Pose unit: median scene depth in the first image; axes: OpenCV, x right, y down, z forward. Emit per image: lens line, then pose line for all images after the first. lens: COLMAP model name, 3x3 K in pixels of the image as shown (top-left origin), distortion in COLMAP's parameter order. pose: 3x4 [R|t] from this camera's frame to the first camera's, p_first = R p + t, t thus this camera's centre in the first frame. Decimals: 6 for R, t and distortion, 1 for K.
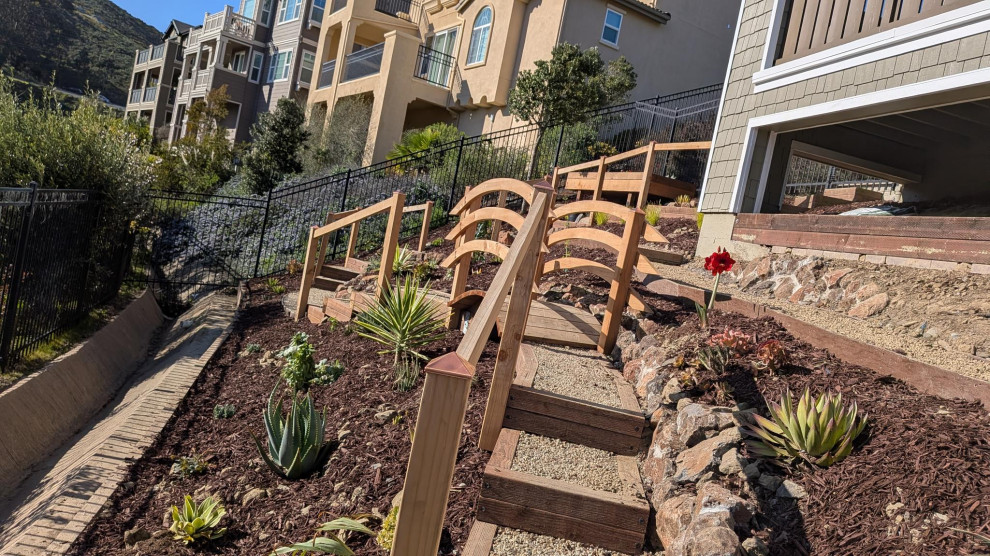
lens RADIAL K [[775.7, 0, 495.0], [0, 775.7, 278.0], [0, 0, 1]] dist [0.104447, -0.180657]
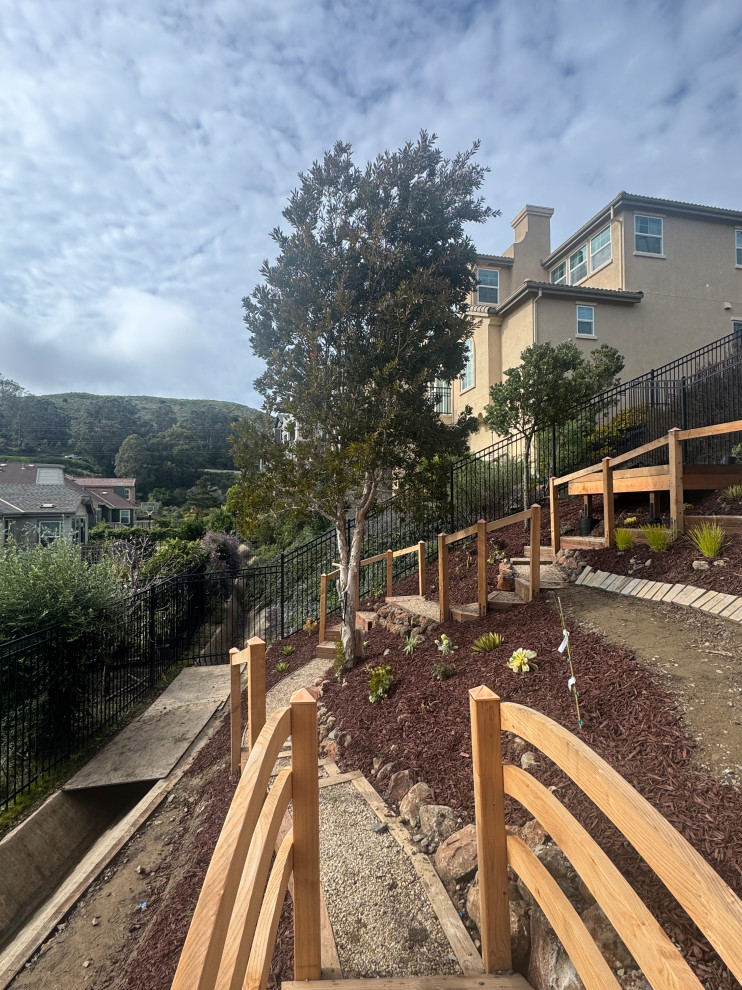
lens RADIAL K [[514.9, 0, 371.0], [0, 514.9, 495.0], [0, 0, 1]] dist [0.017635, -0.000060]
pose [[0.929676, -0.211572, -0.301564, 0.053466], [0.184496, 0.975970, -0.115950, -0.080807], [0.318849, 0.052159, 0.946369, 0.333249]]
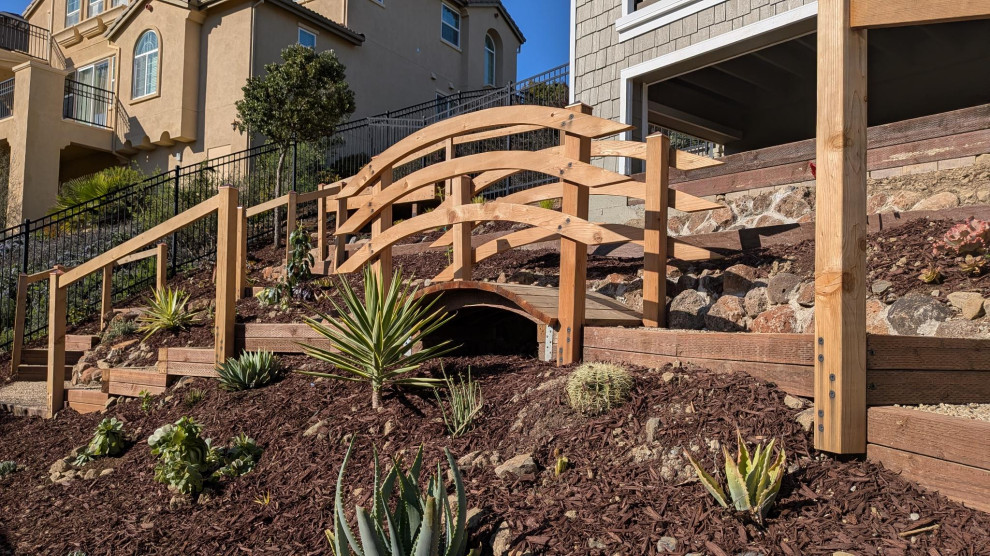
lens RADIAL K [[775.7, 0, 495.0], [0, 775.7, 278.0], [0, 0, 1]] dist [0.104447, -0.180657]
pose [[0.891189, -0.148078, 0.428782, -0.112811], [0.179479, 0.983192, -0.033491, 0.017512], [-0.416616, 0.106805, 0.902787, 0.143301]]
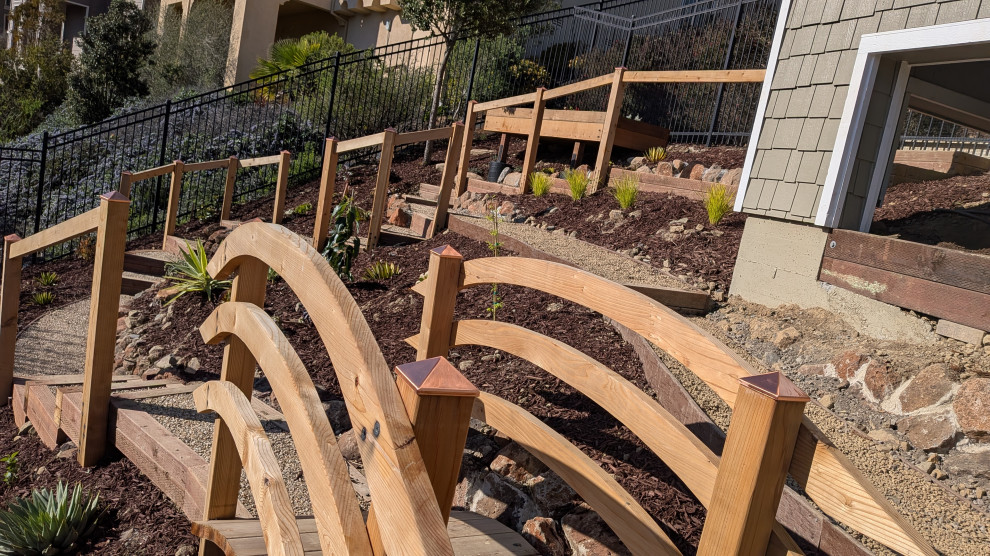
lens RADIAL K [[745.6, 0, 506.4], [0, 745.6, 277.4], [0, 0, 1]] dist [0.071445, -0.141555]
pose [[0.992341, -0.029304, 0.120000, 0.022298], [0.014776, 0.992638, 0.120211, -0.057496], [-0.122639, -0.117517, 0.985469, 0.280085]]
